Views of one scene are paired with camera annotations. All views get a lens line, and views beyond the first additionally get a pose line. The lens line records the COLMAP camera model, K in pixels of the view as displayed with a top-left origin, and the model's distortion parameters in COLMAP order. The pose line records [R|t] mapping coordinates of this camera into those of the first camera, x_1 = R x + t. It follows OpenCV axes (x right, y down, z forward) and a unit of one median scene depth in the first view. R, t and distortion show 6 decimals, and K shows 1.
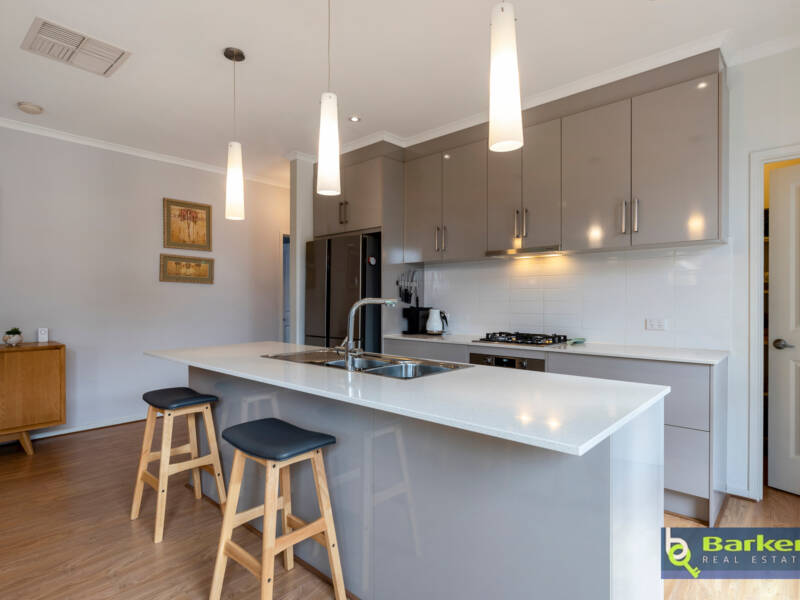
lens RADIAL K [[436.4, 0, 394.3], [0, 436.4, 301.6], [0, 0, 1]] dist [0.001837, 0.000824]
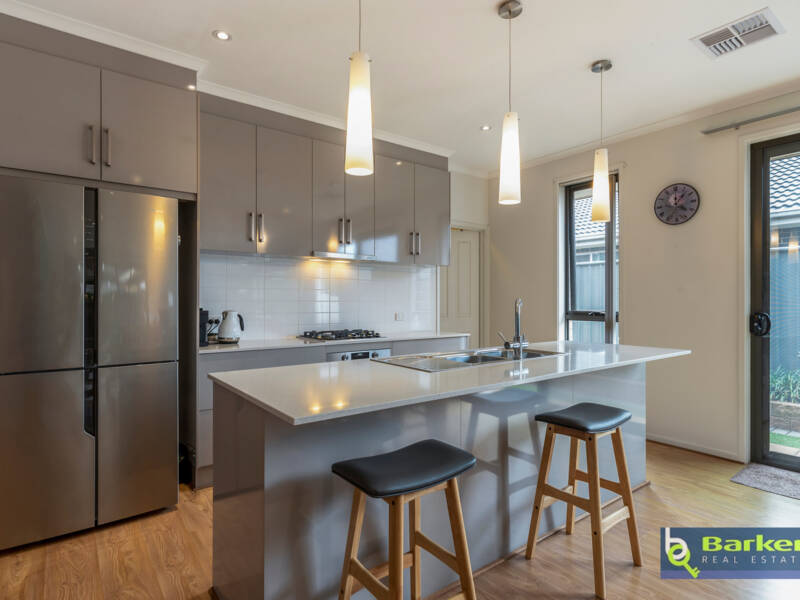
lens RADIAL K [[436.4, 0, 394.3], [0, 436.4, 301.6], [0, 0, 1]] dist [0.001837, 0.000824]
pose [[0.195218, 0.002588, 0.980756, -0.793649], [0.006540, 0.999971, -0.003940, 0.005418], [-0.980738, 0.007183, 0.195196, 0.678603]]
